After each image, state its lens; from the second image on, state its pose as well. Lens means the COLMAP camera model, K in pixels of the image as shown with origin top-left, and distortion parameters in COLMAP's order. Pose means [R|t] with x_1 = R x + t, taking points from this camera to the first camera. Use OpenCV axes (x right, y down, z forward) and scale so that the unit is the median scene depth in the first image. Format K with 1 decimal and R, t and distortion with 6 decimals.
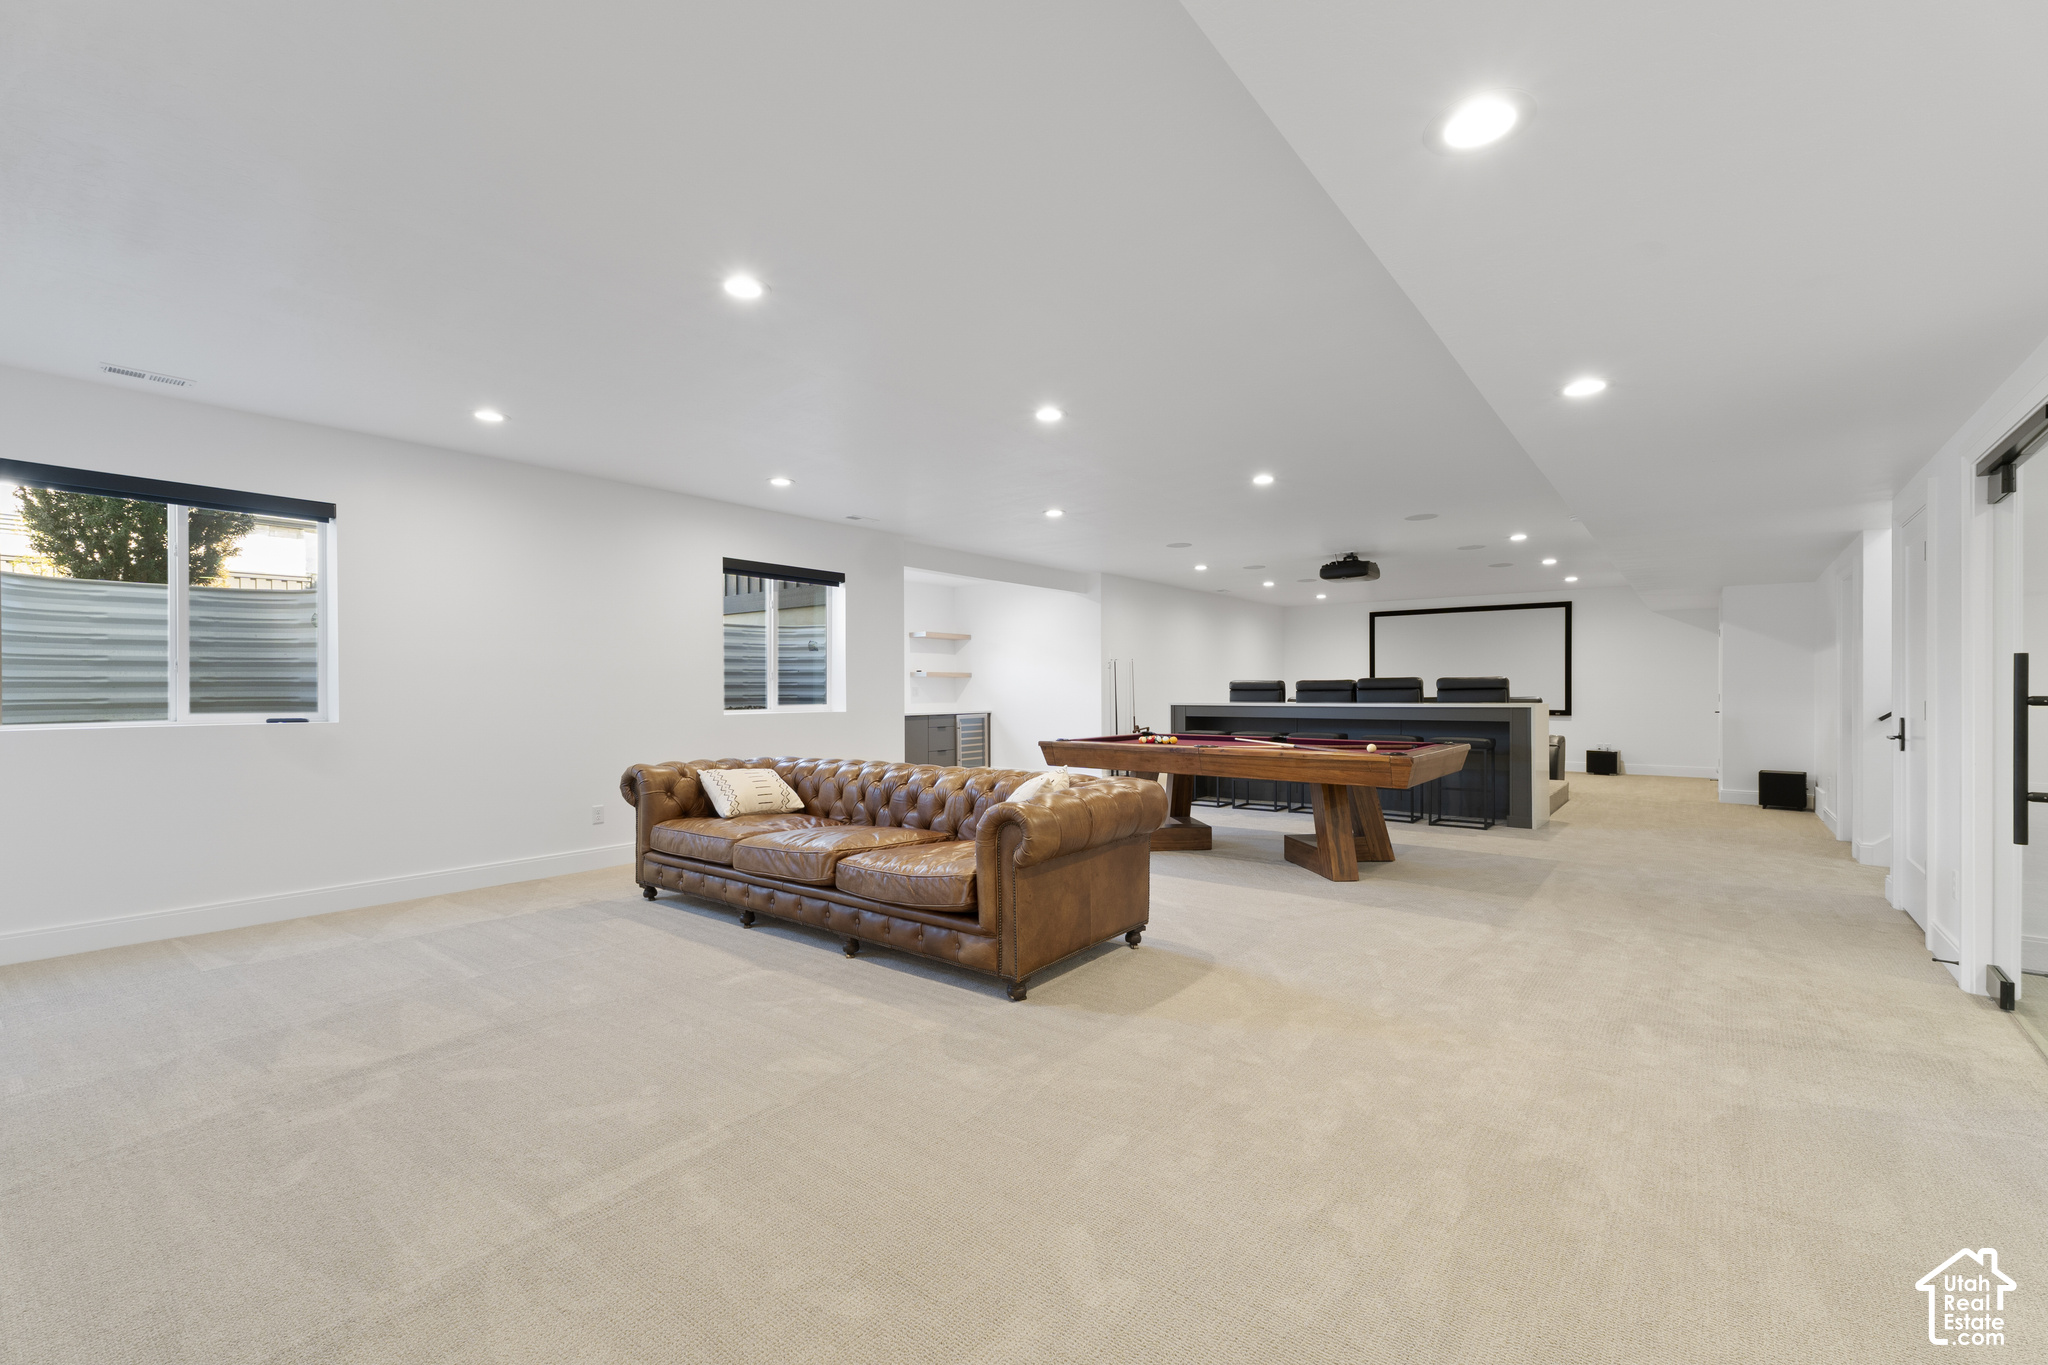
lens RADIAL K [[867.7, 0, 1004.8], [0, 867.7, 687.8], [0, 0, 1]] dist [0.014132, -0.002174]
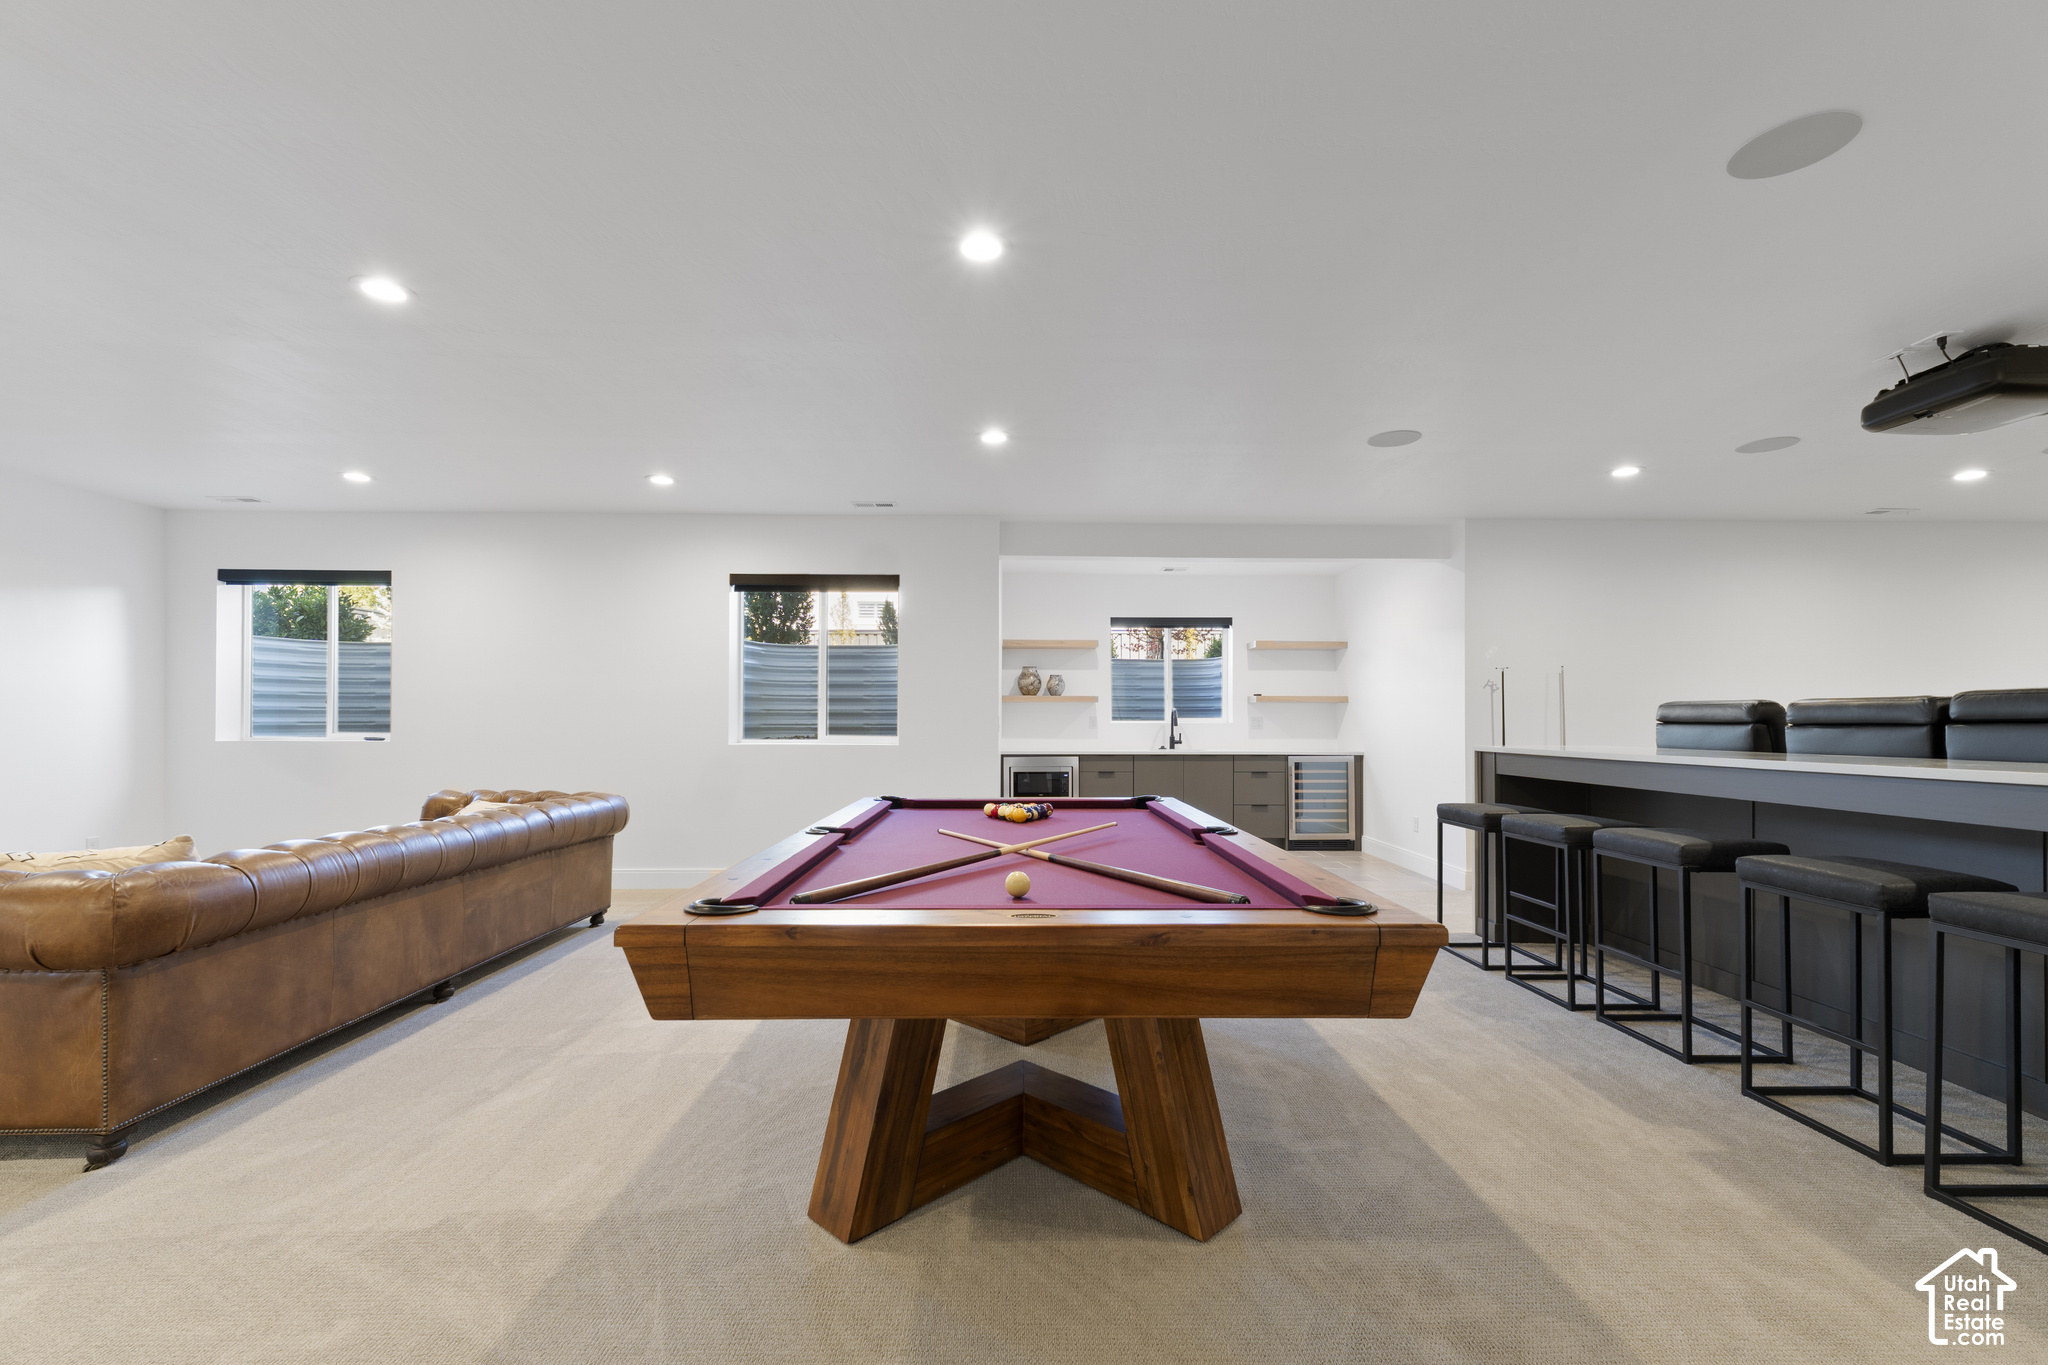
lens RADIAL K [[867.7, 0, 1014.2], [0, 867.7, 697.7], [0, 0, 1]] dist [0.014132, -0.002174]
pose [[0.633260, -0.015640, -0.773781, 0.399949], [-0.004086, 0.999714, -0.023550, 0.001296], [0.773928, 0.018075, 0.633016, 0.441917]]
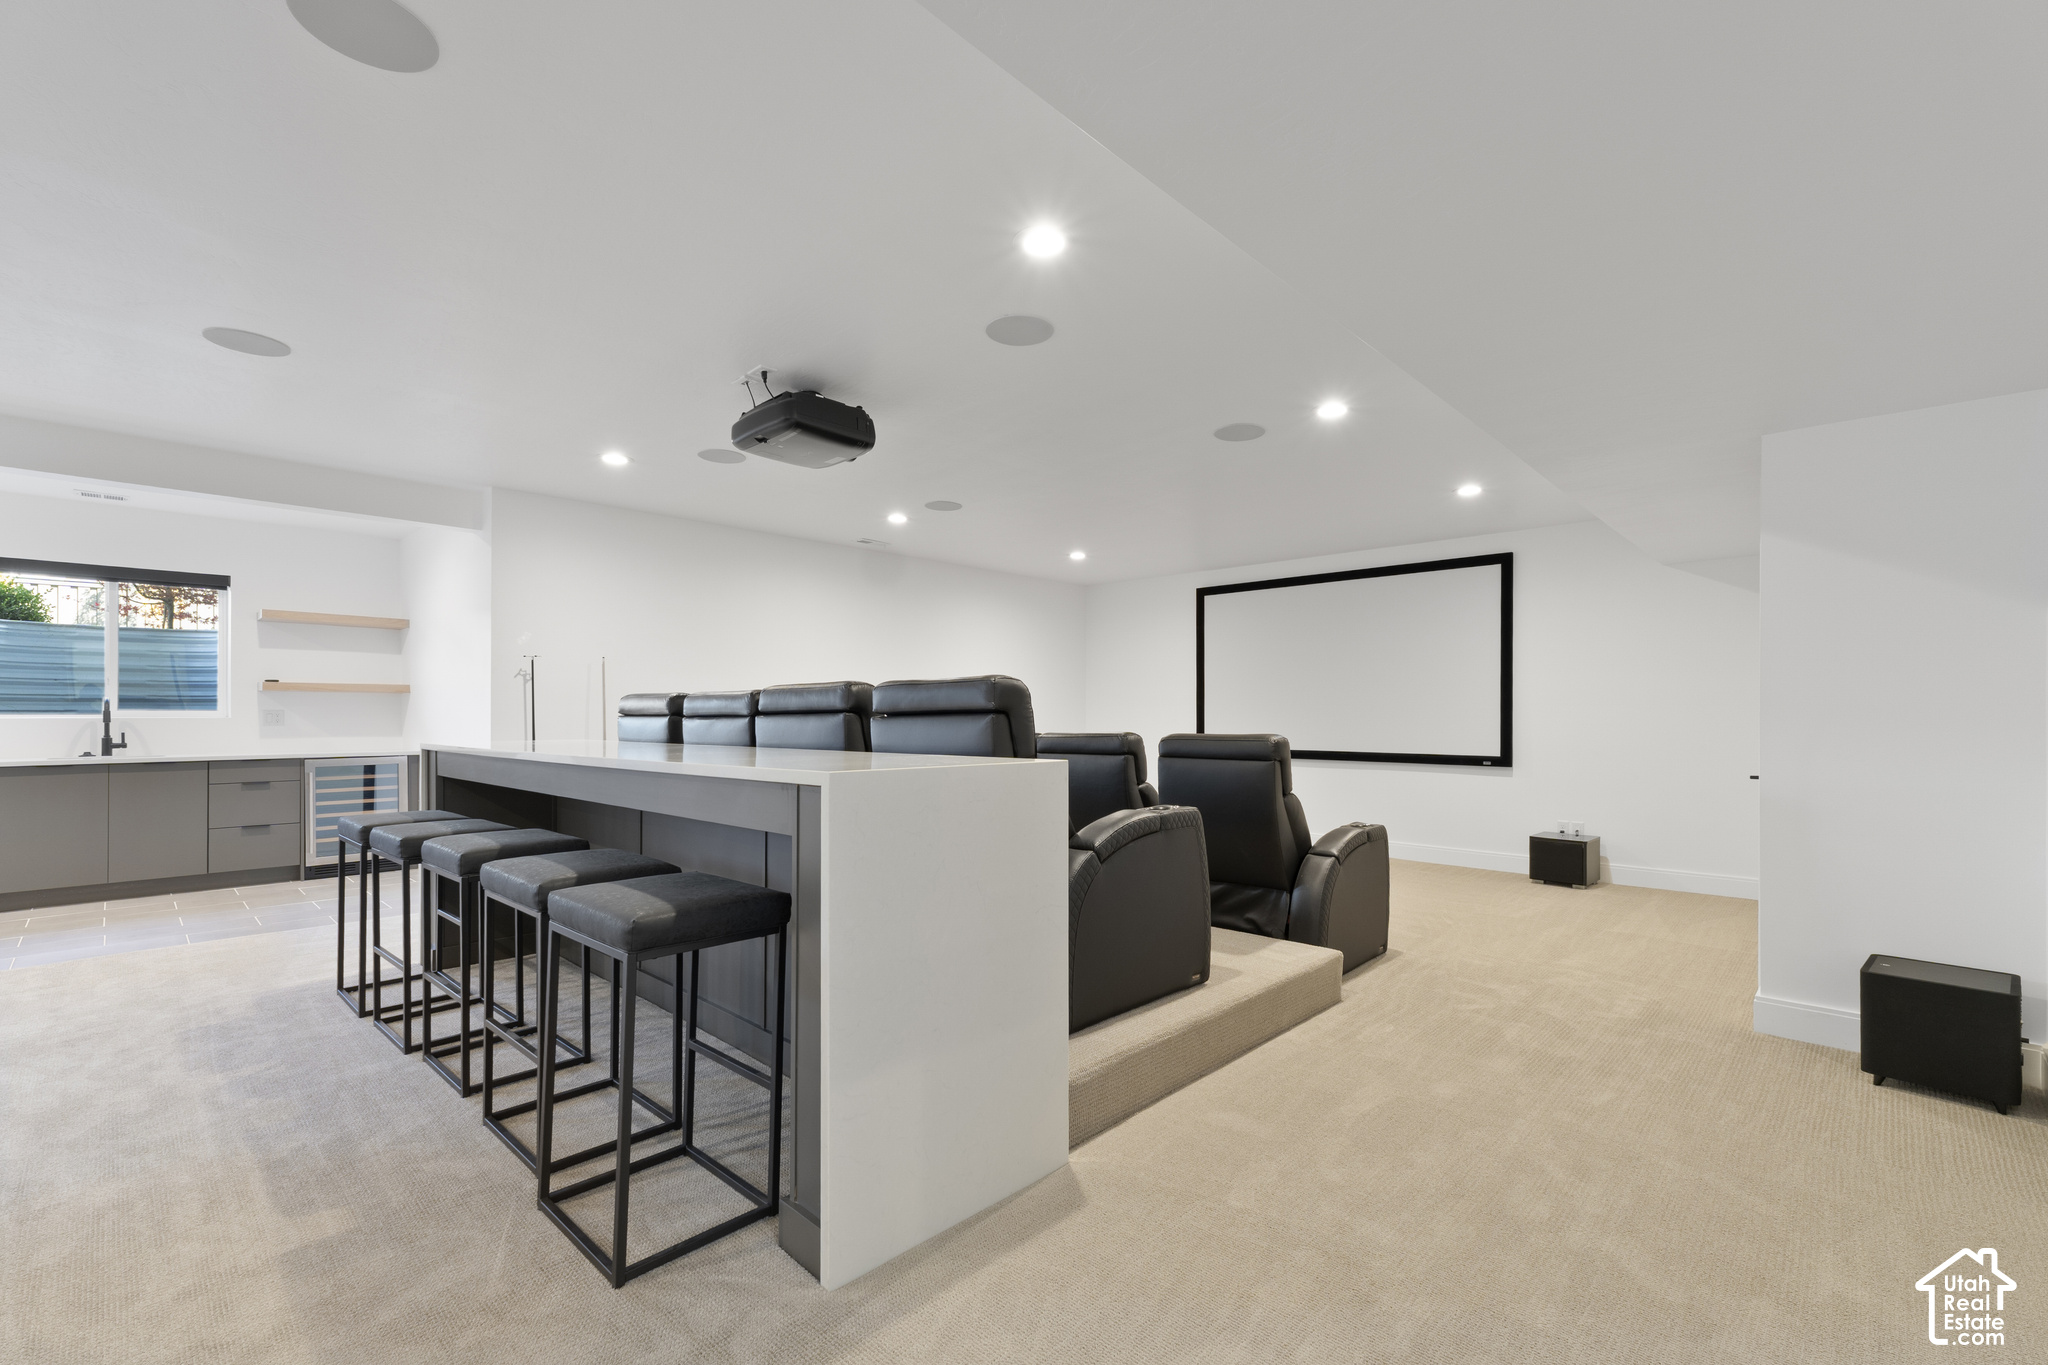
lens RADIAL K [[867.7, 0, 1023.0], [0, 867.7, 699.1], [0, 0, 1]] dist [0.014132, -0.002174]
pose [[0.995875, 0.001267, -0.090730, 0.511097], [-0.002987, 0.999818, -0.018819, 0.001868], [0.090690, 0.019013, 0.995698, 0.566732]]
